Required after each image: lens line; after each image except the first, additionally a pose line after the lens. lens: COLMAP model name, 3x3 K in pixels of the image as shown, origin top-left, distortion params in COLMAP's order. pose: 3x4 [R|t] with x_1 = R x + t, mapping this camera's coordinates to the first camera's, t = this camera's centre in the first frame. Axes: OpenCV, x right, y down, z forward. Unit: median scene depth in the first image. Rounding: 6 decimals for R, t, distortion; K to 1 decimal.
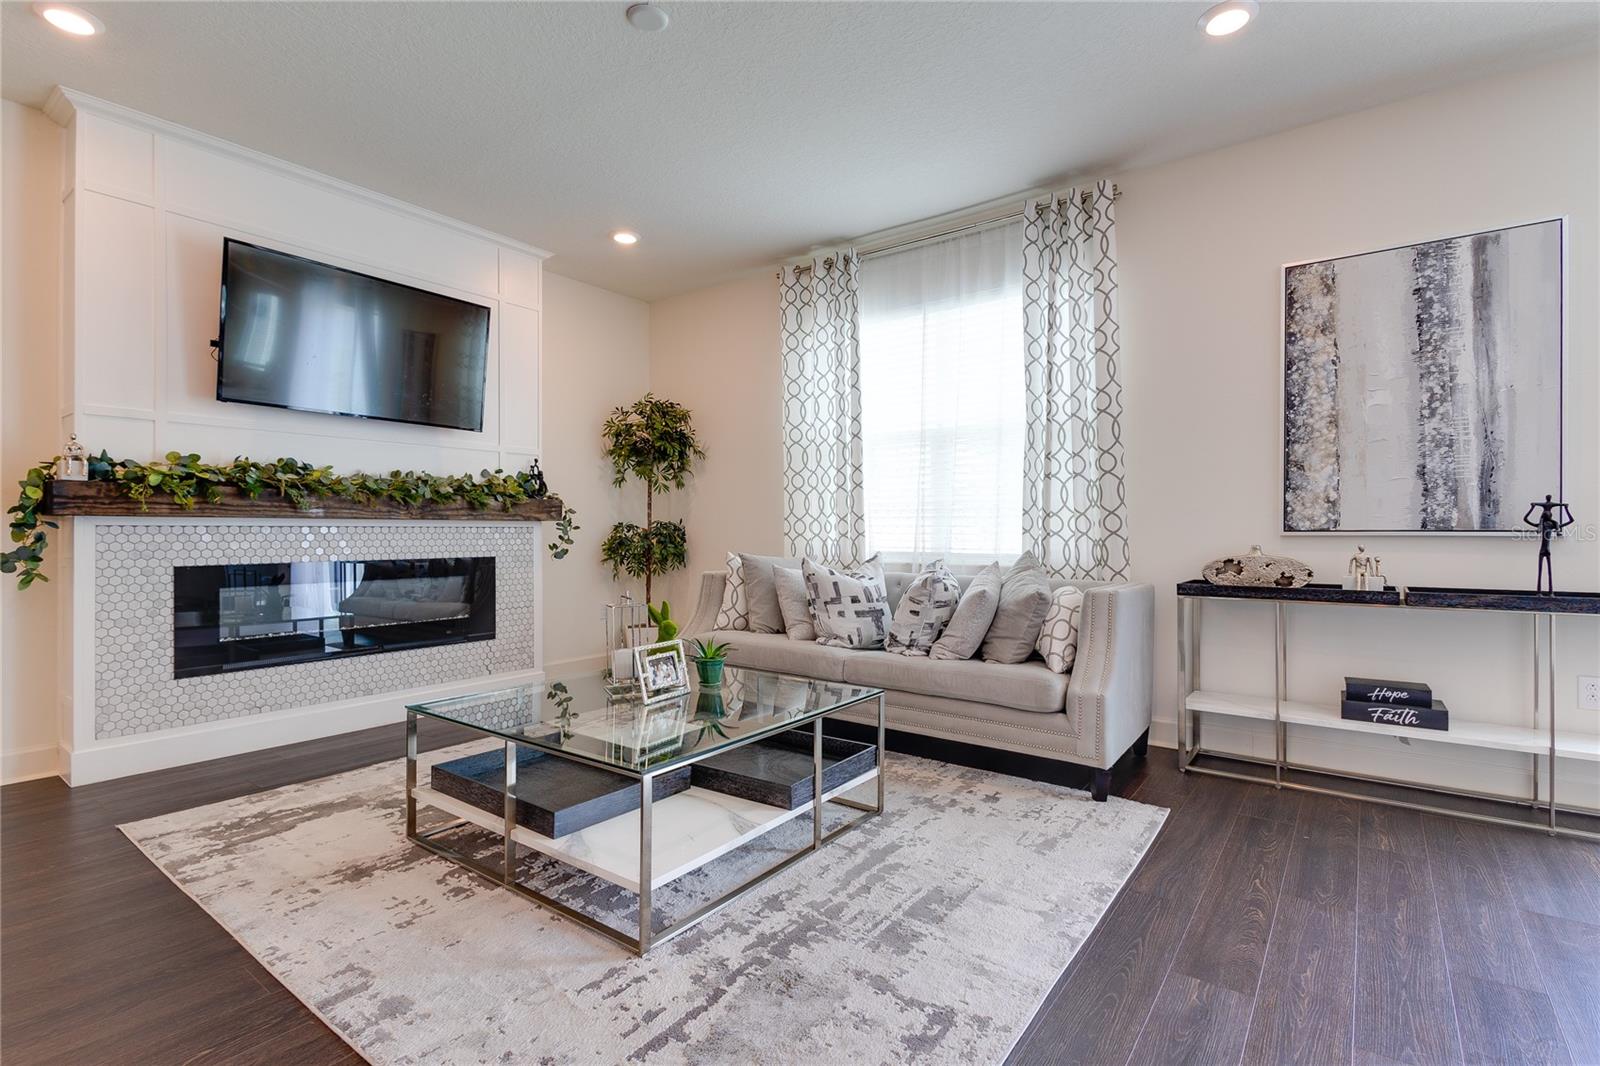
lens RADIAL K [[747.2, 0, 810.7], [0, 747.2, 526.4], [0, 0, 1]] dist [0.016334, -0.007008]
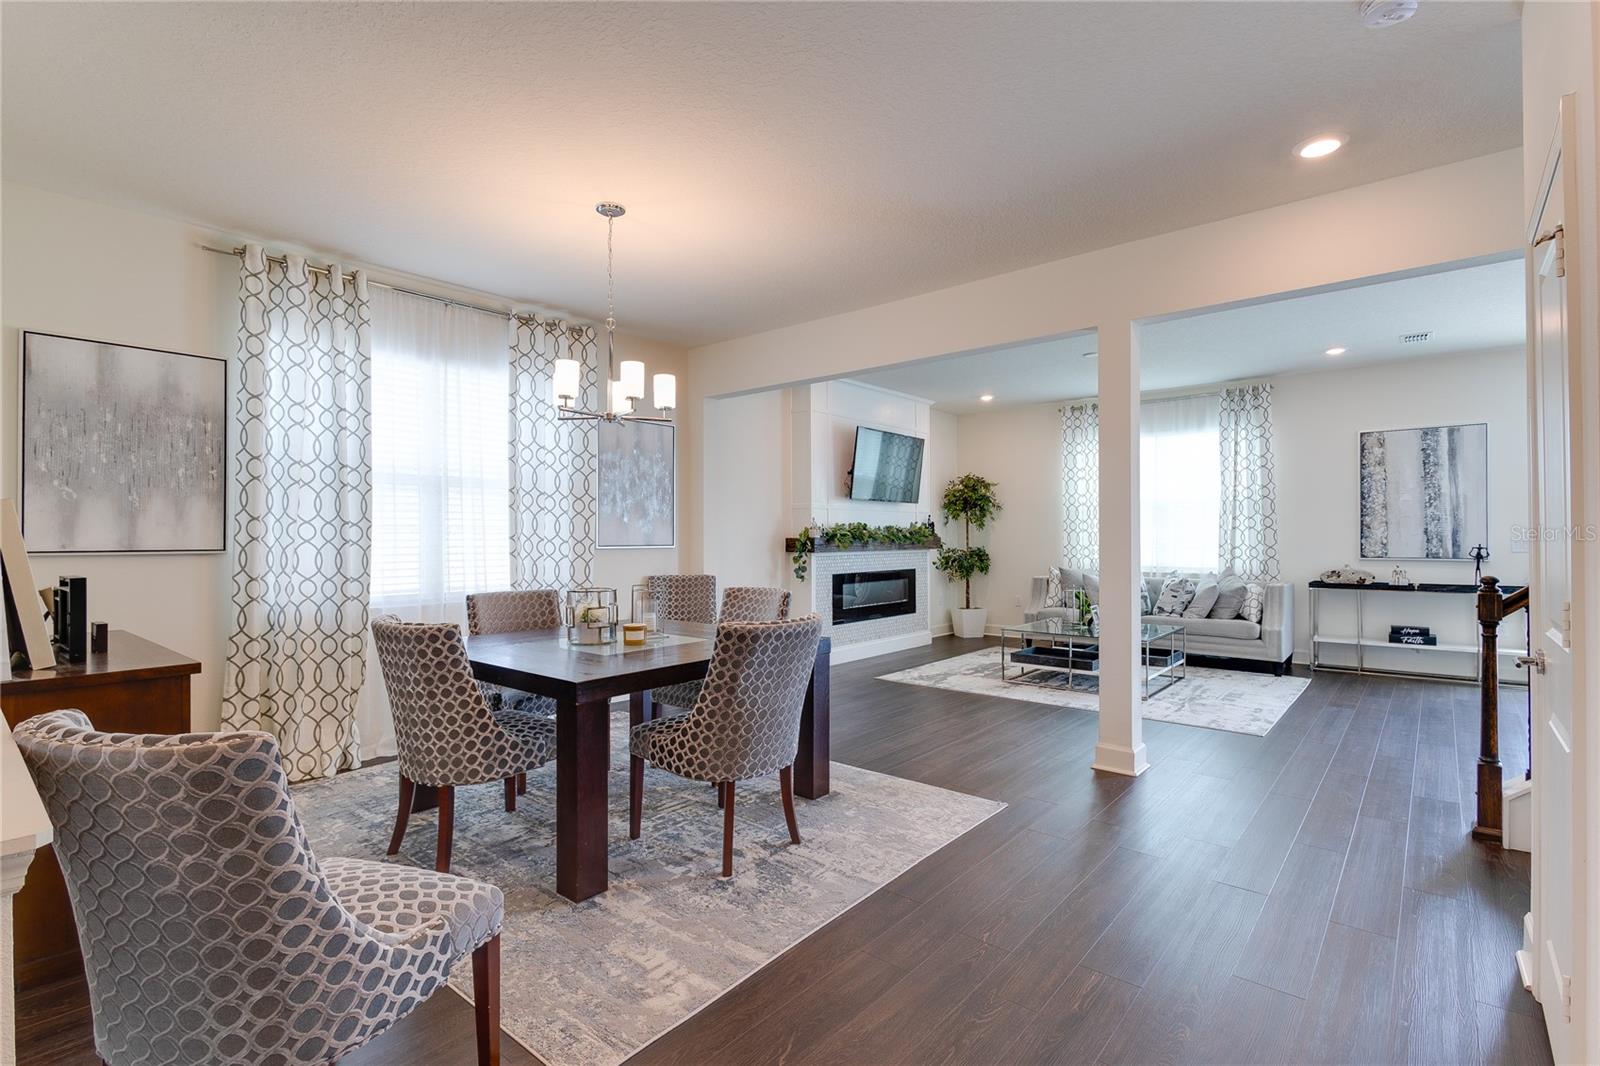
lens RADIAL K [[747.2, 0, 807.5], [0, 747.2, 528.5], [0, 0, 1]] dist [0.016334, -0.007008]
pose [[0.997977, -0.004443, -0.063422, -0.789803], [0.004183, 0.999982, -0.004234, -0.073165], [0.063440, 0.003960, 0.997978, -1.213395]]
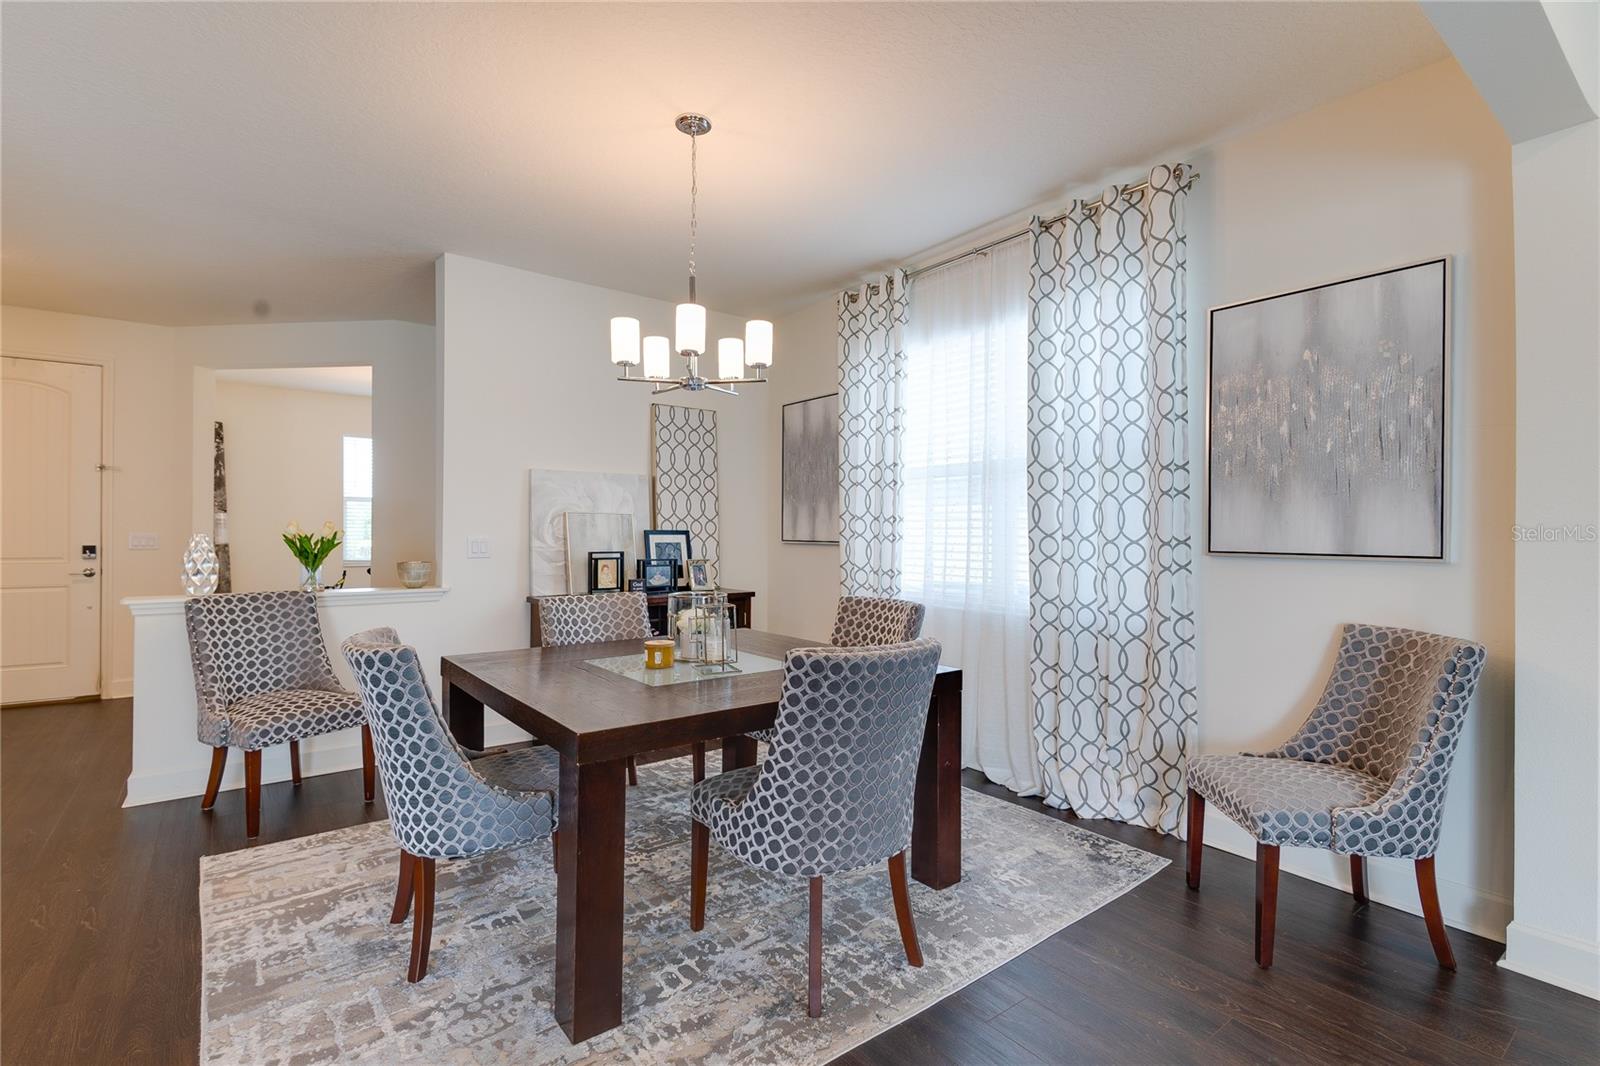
lens RADIAL K [[747.2, 0, 799.1], [0, 747.2, 531.2], [0, 0, 1]] dist [0.016334, -0.007008]
pose [[-0.278089, -0.002874, -0.960551, -0.337226], [0.000385, 0.999995, -0.003103, -0.064578], [0.960555, -0.001233, -0.278087, 0.212787]]
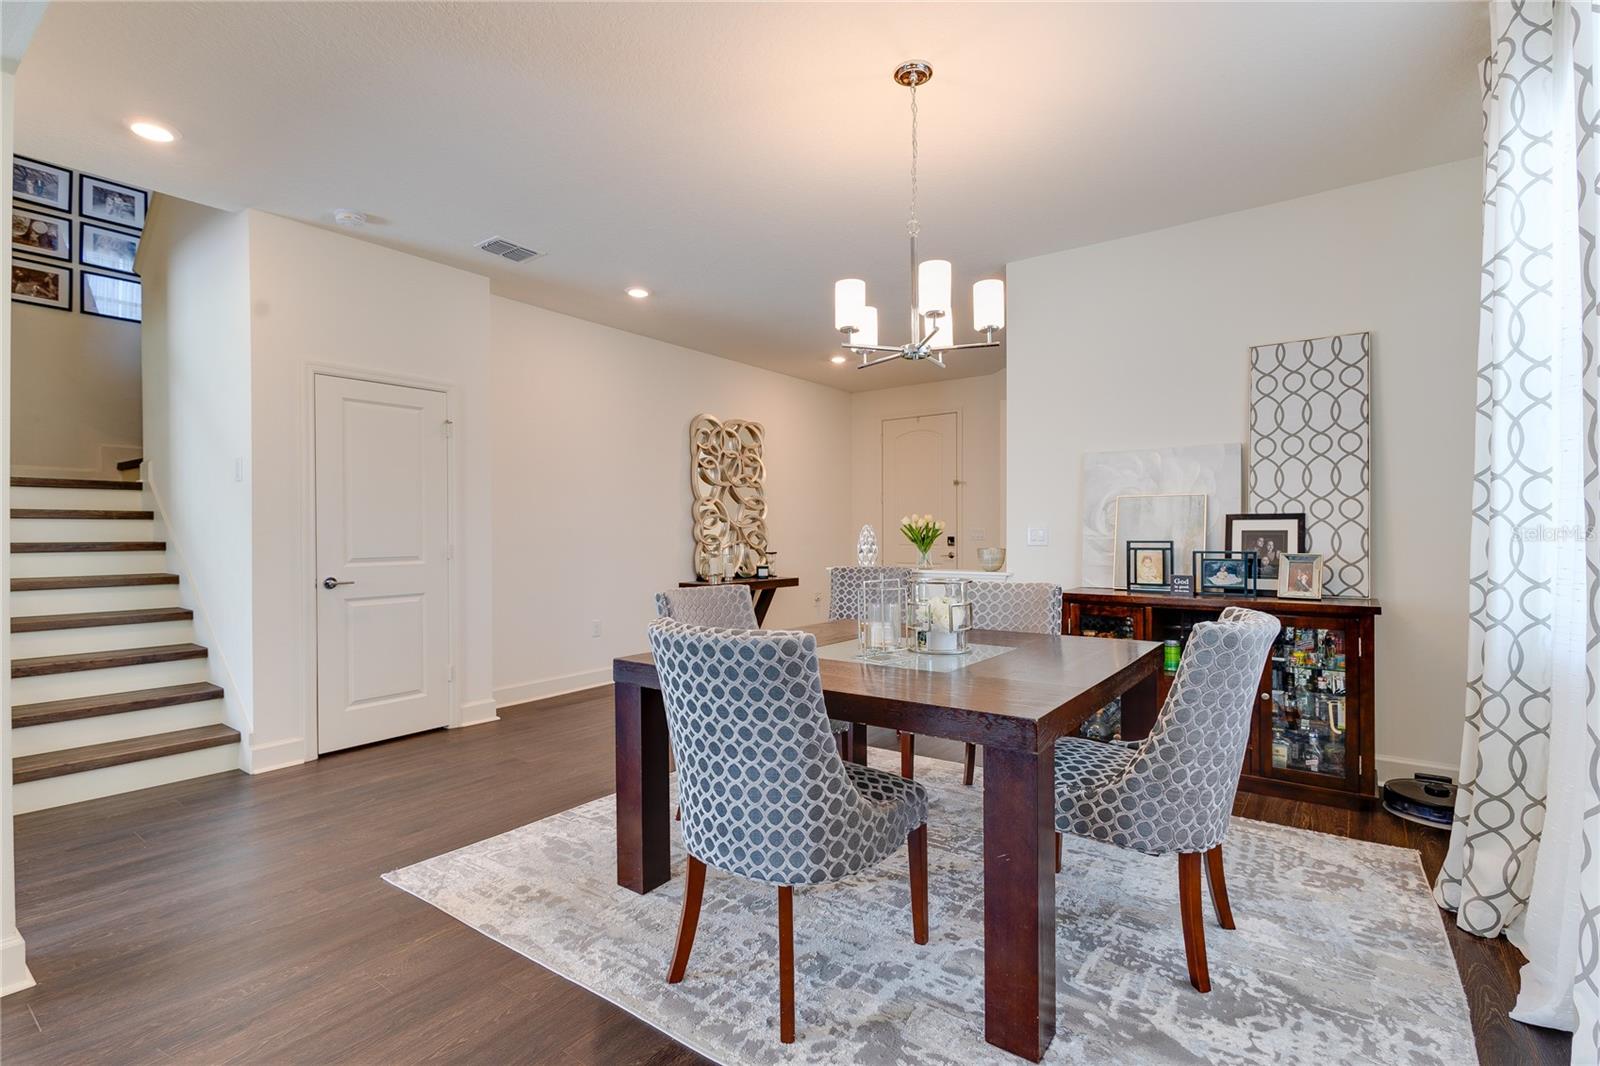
lens RADIAL K [[747.2, 0, 793.6], [0, 747.2, 530.5], [0, 0, 1]] dist [0.016334, -0.007008]
pose [[-0.999977, 0.004256, 0.005325, -1.010872], [0.004212, 0.999957, -0.008271, -0.040024], [-0.005360, -0.008248, -0.999952, 0.662796]]
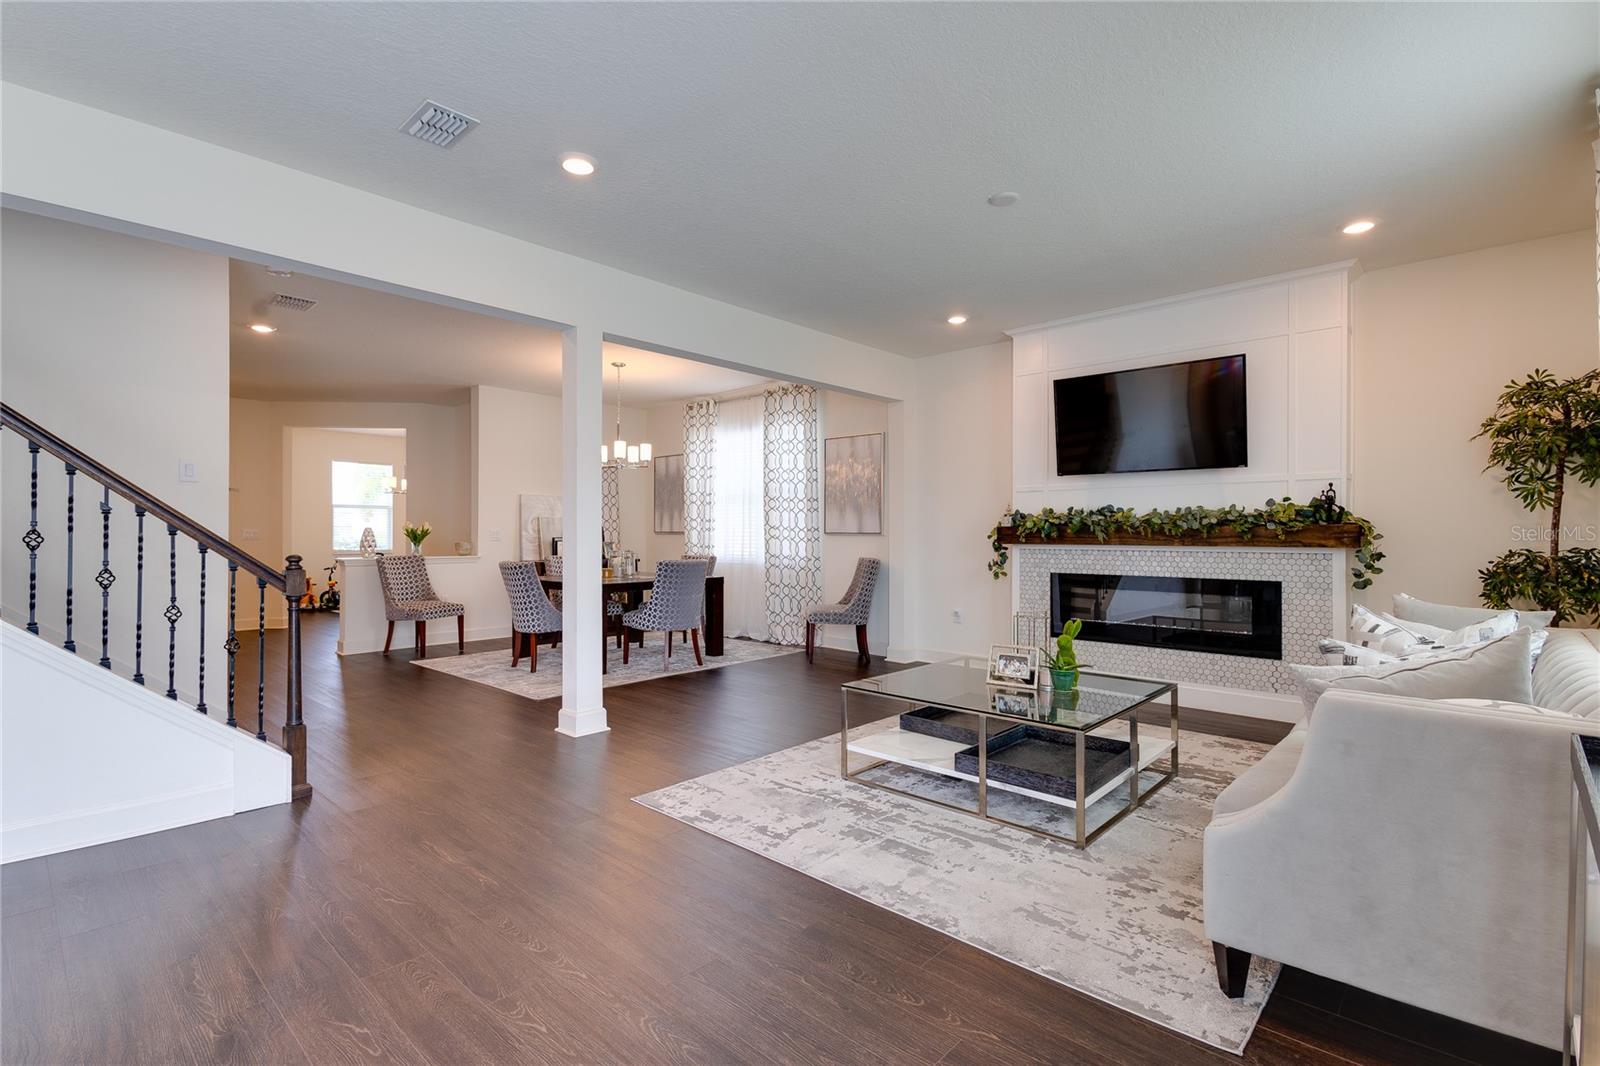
lens RADIAL K [[747.2, 0, 792.8], [0, 747.2, 535.1], [0, 0, 1]] dist [0.016334, -0.007008]
pose [[-0.118178, 0.003194, -0.992987, 0.974378], [0.004947, 0.999984, 0.002627, -0.042406], [0.992980, -0.004602, -0.118192, 0.615309]]
